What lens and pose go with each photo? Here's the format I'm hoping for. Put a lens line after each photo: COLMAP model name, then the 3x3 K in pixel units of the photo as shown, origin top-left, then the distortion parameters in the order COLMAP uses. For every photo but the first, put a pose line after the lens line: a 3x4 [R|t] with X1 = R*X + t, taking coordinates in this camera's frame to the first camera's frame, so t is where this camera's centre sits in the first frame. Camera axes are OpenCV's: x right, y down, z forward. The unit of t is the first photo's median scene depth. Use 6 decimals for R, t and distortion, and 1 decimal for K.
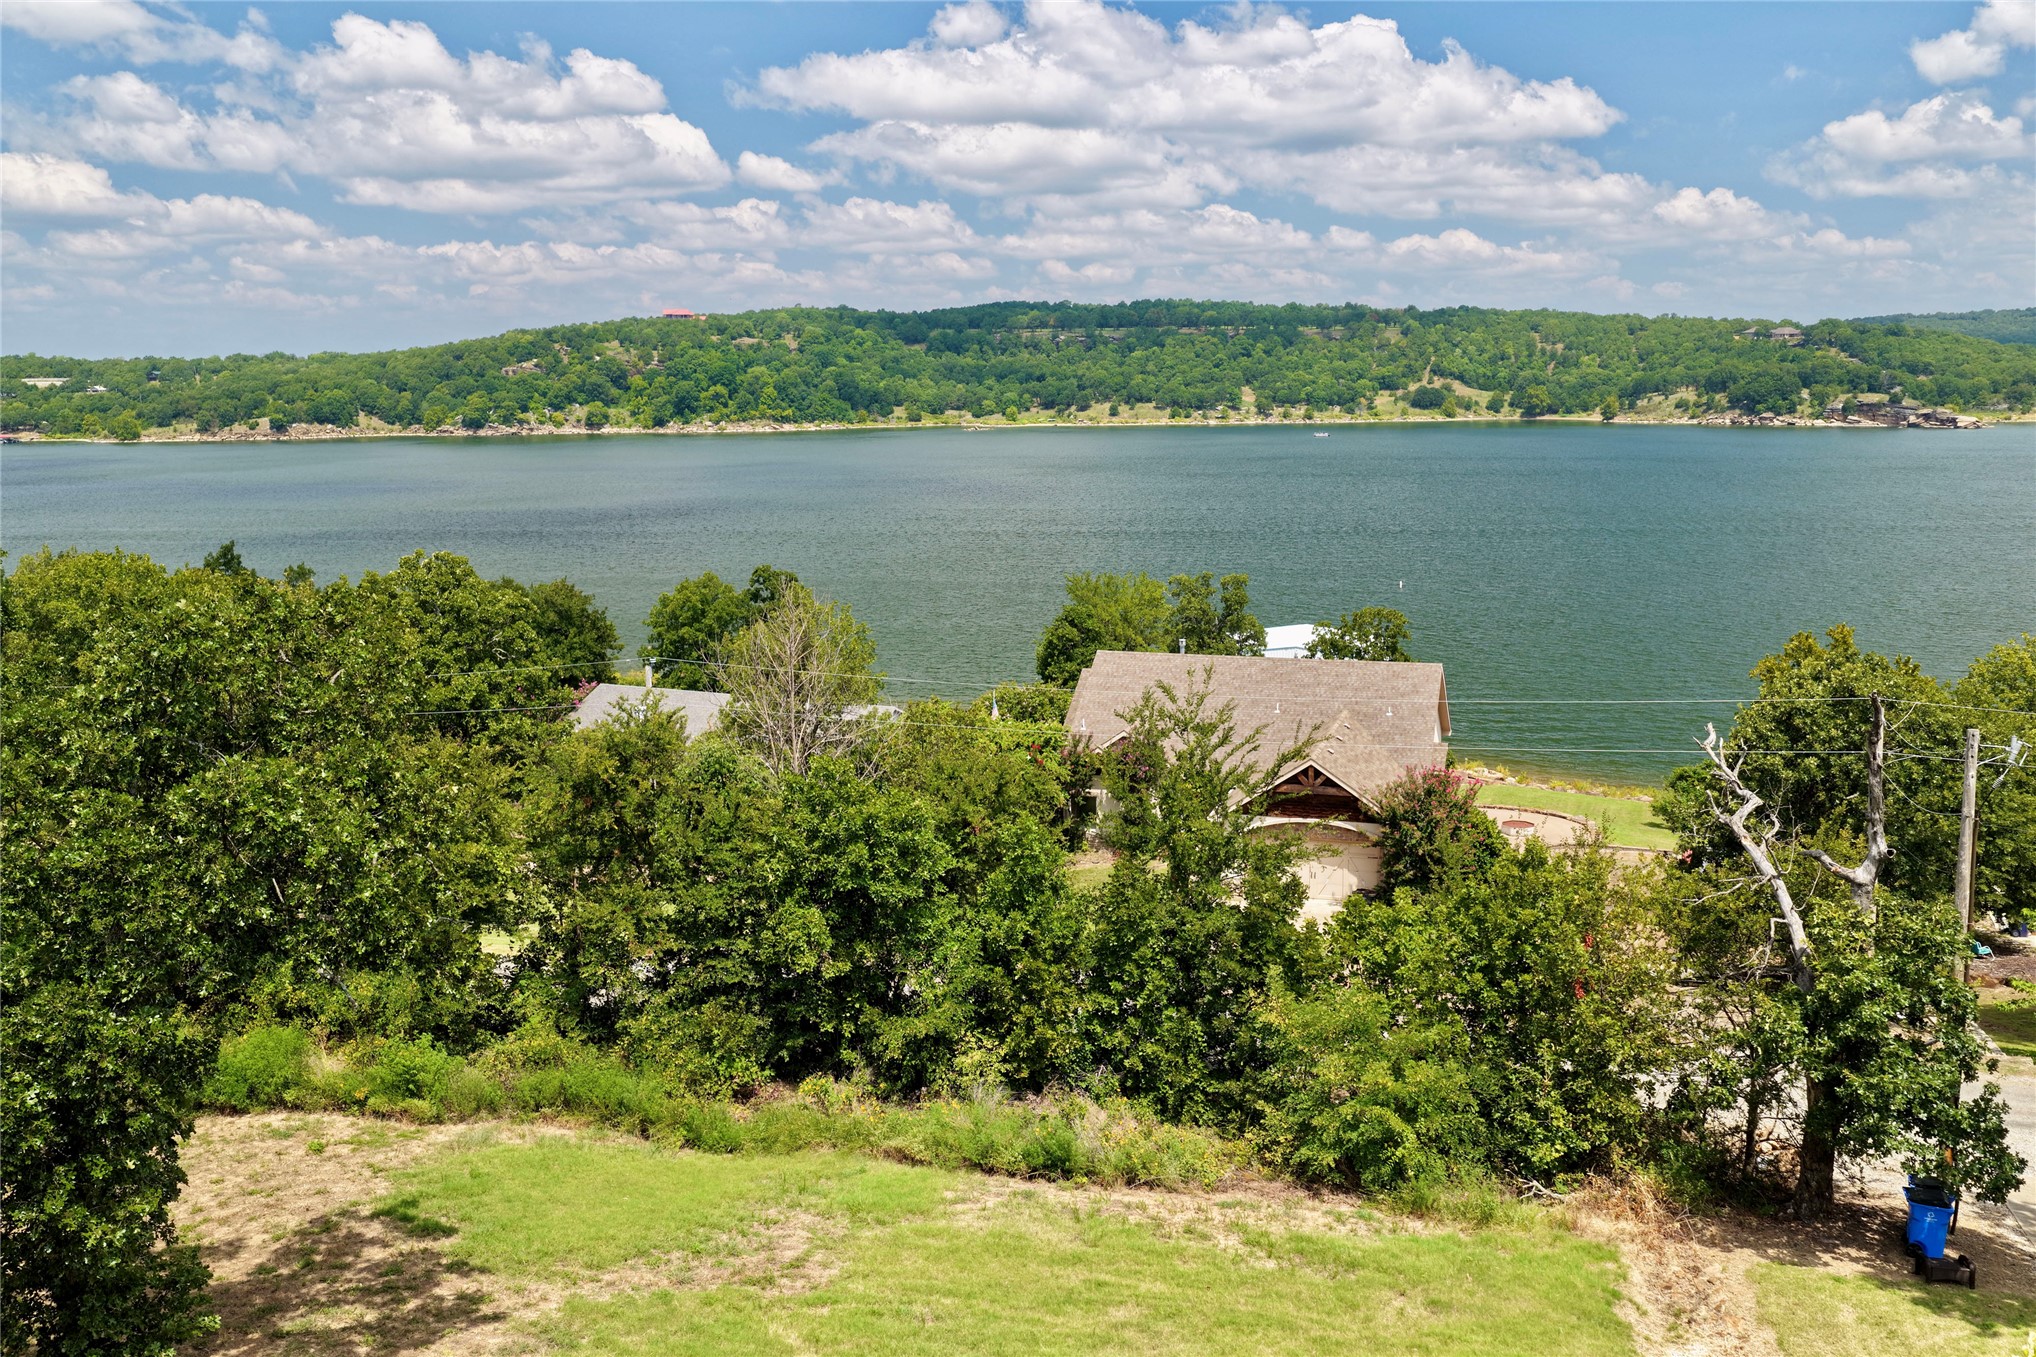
lens RADIAL K [[1690.1, 0, 1022.2], [0, 1690.1, 677.6], [0, 0, 1]] dist [-0.023209, 0.055579]
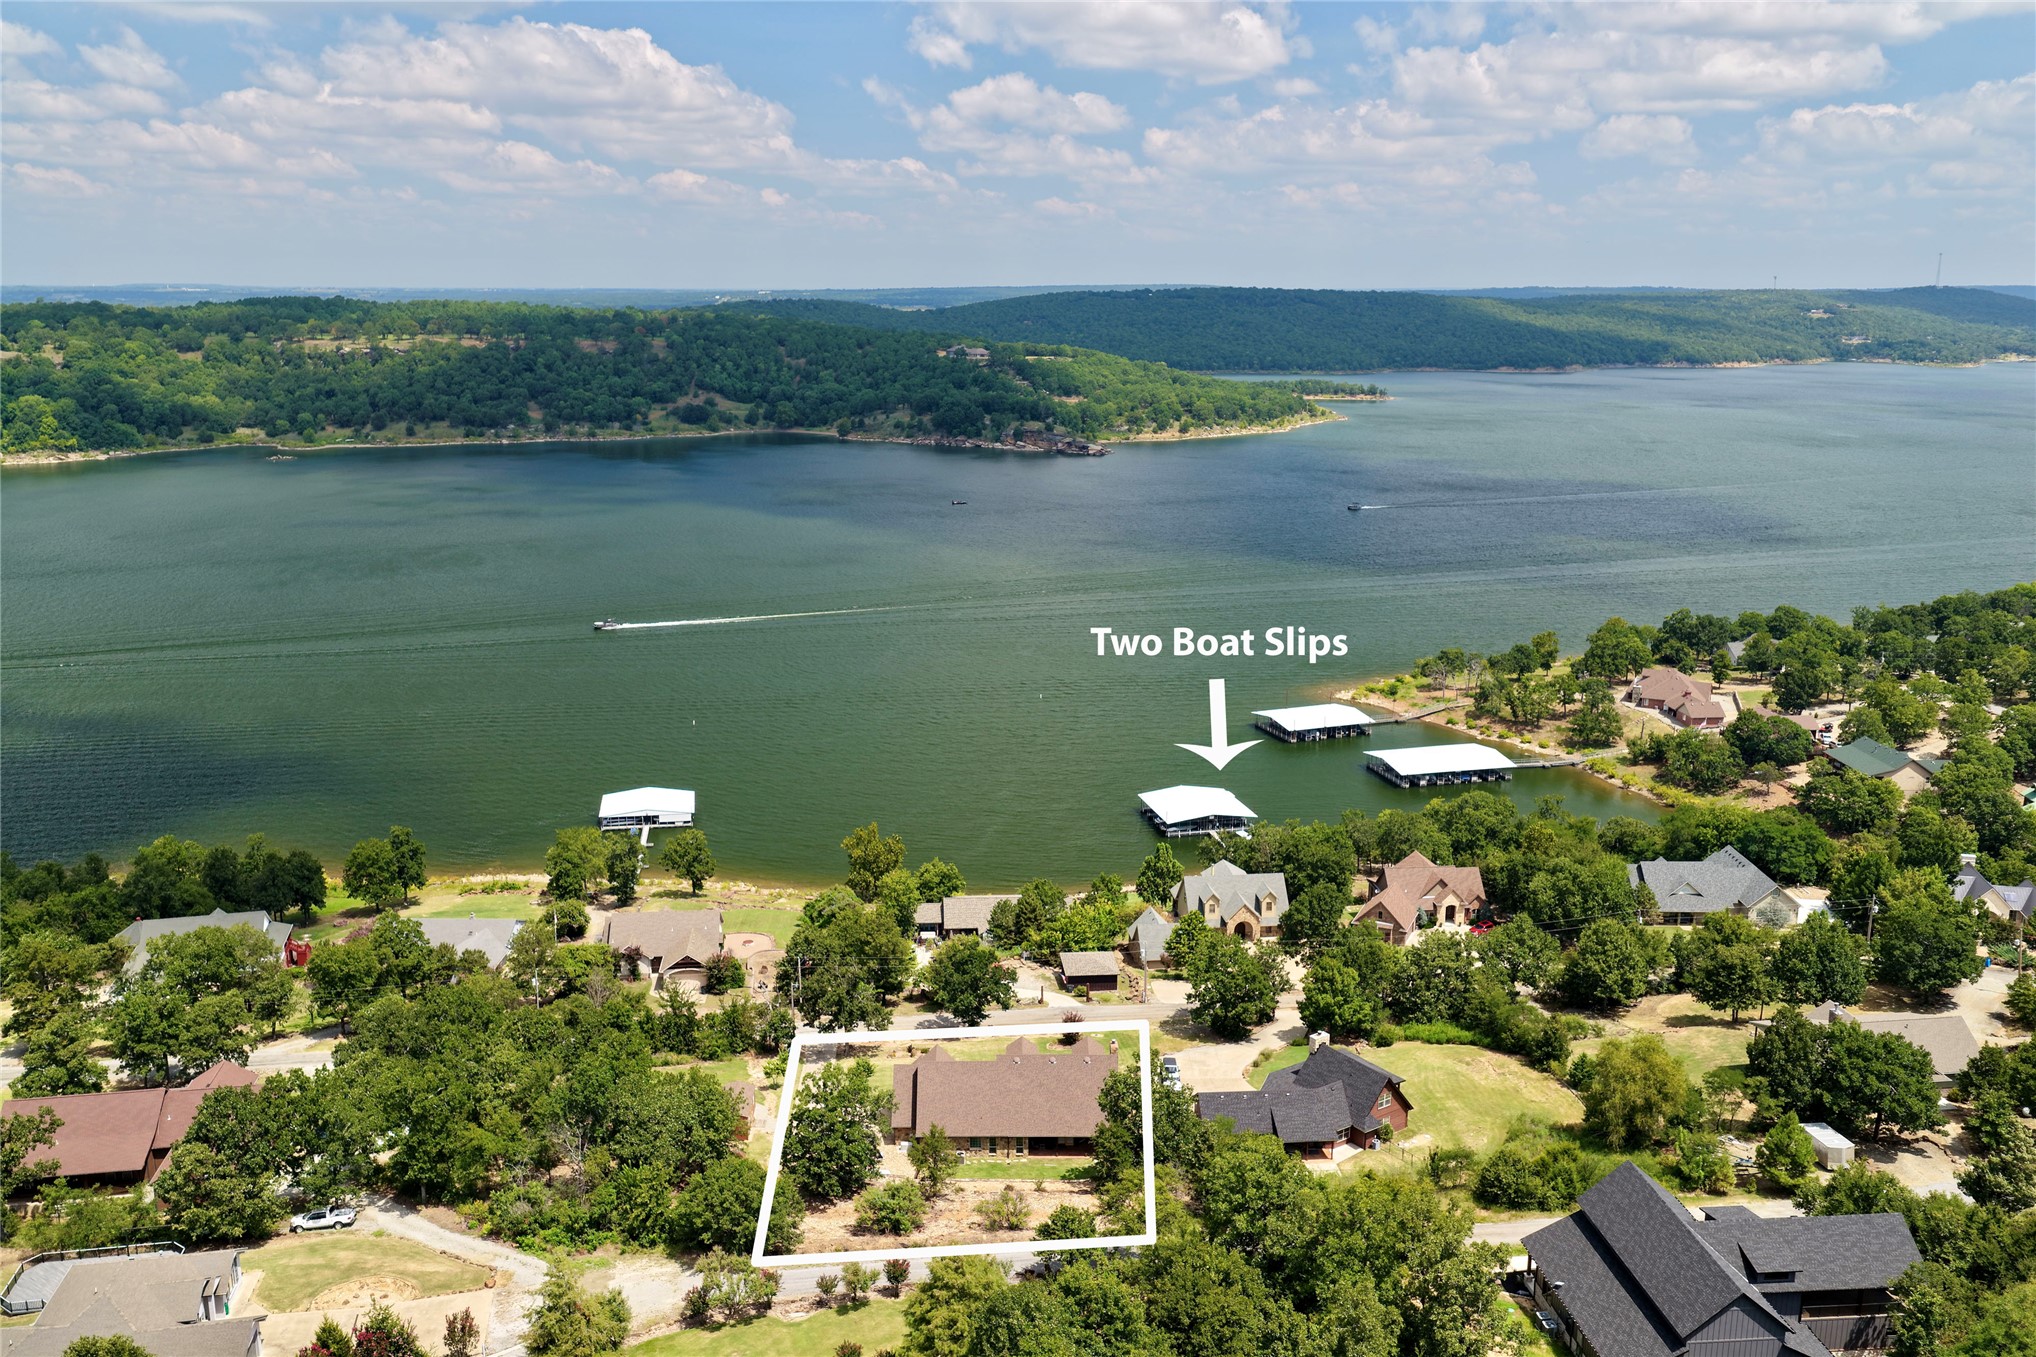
lens RADIAL K [[1695.2, 0, 1024.6], [0, 1695.2, 677.6], [0, 0, 1]] dist [-0.013688, 0.042168]
pose [[0.911790, -0.077119, 0.403351, -0.037854], [0.056368, 0.996415, 0.063088, -0.046715], [-0.406770, -0.034787, 0.912868, -0.167227]]
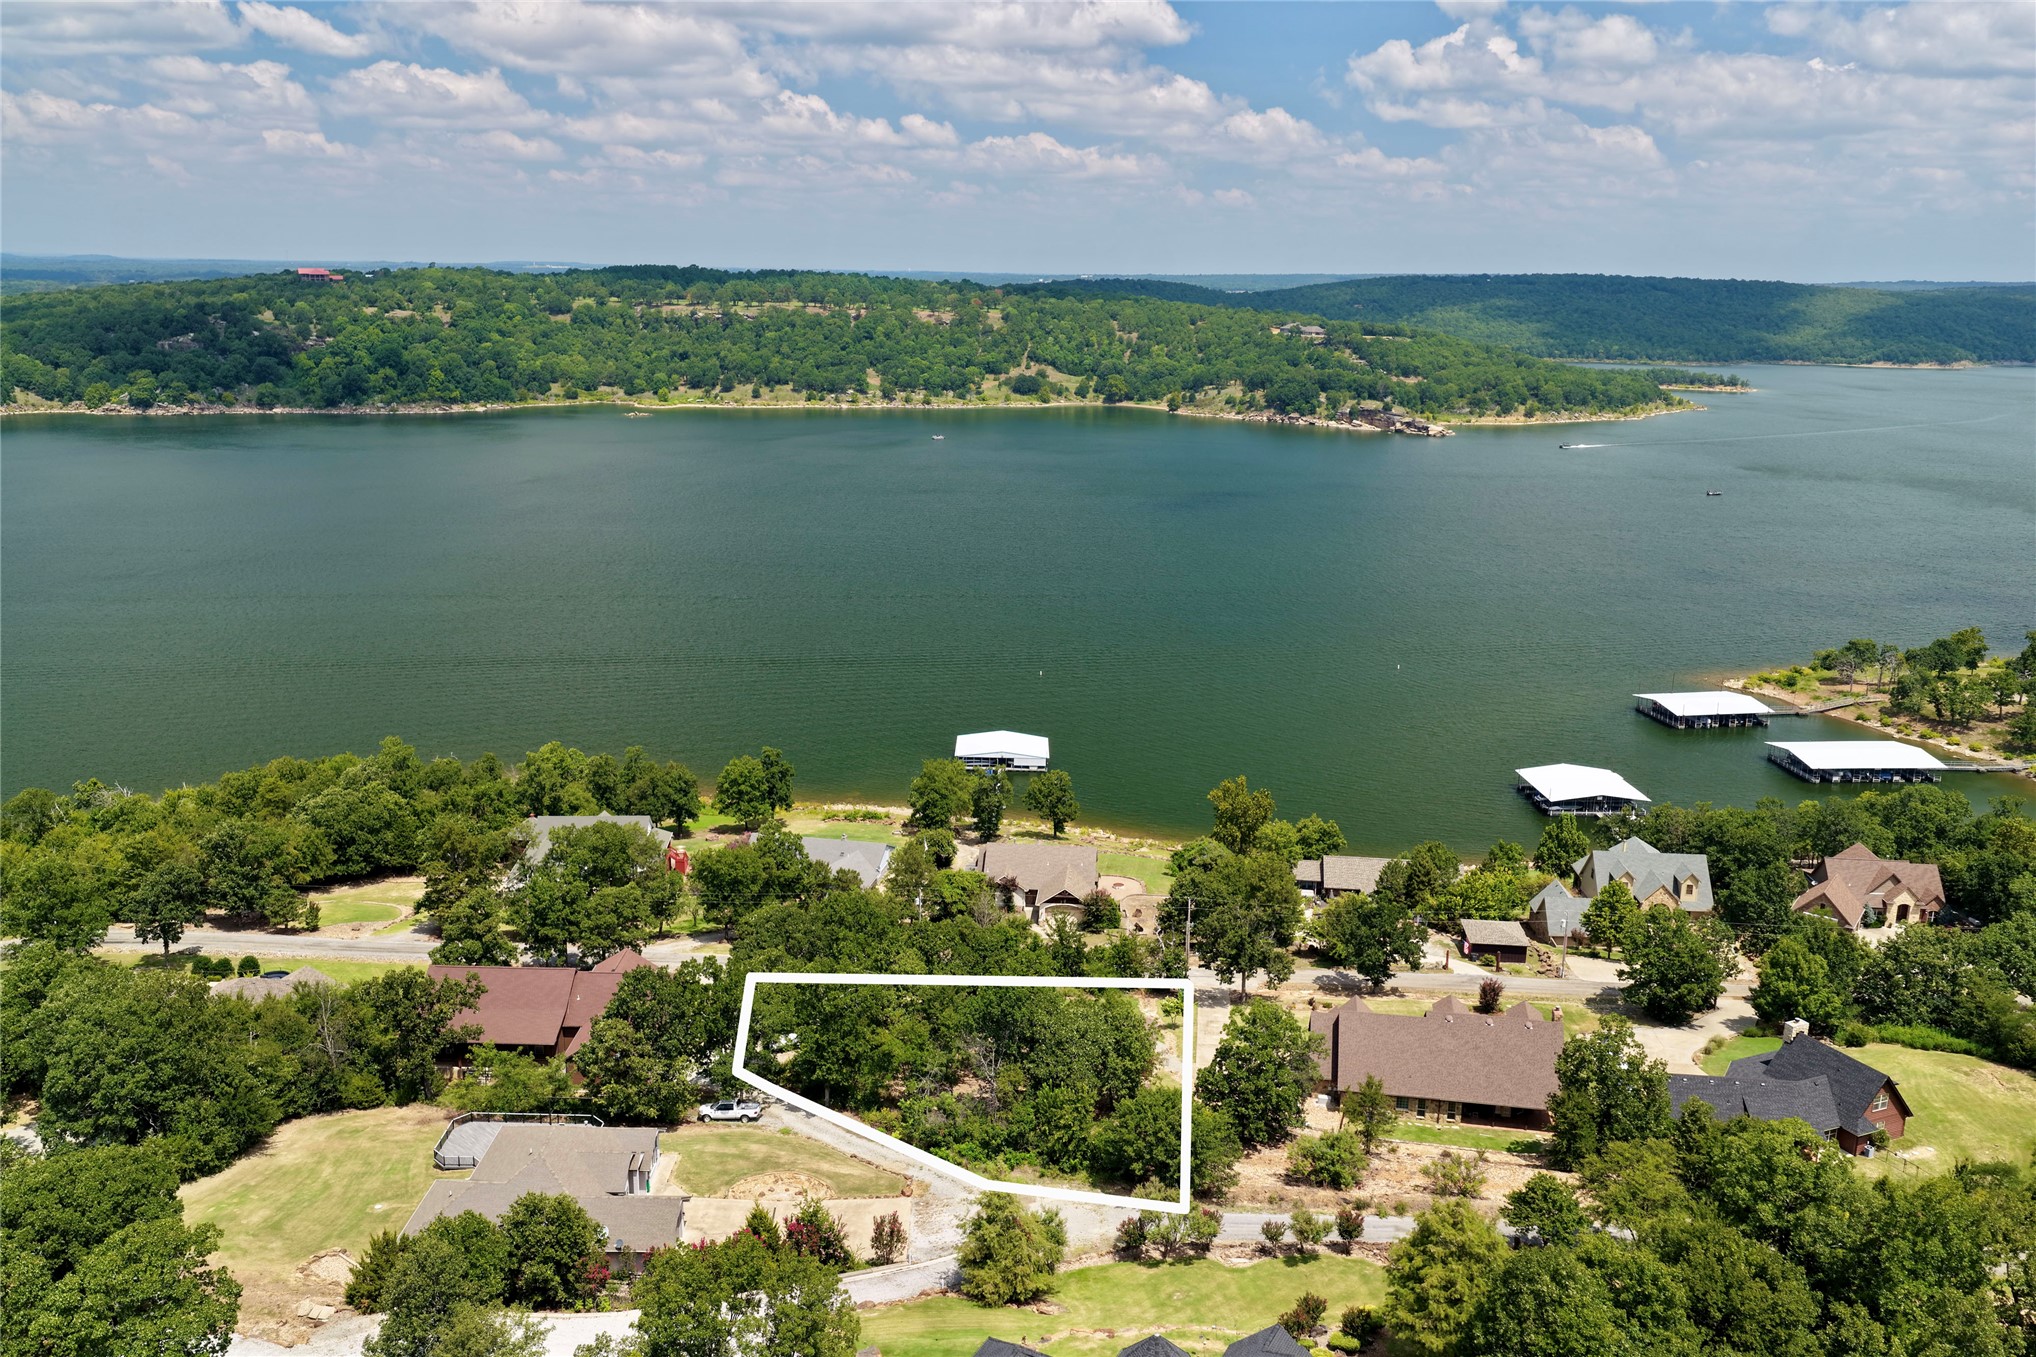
lens RADIAL K [[1695.2, 0, 1024.6], [0, 1695.2, 677.6], [0, 0, 1]] dist [-0.013688, 0.042168]
pose [[0.970808, -0.027415, 0.238285, -0.047079], [0.012537, 0.997888, 0.063732, -0.039034], [-0.239529, -0.058884, 0.969102, -0.151658]]
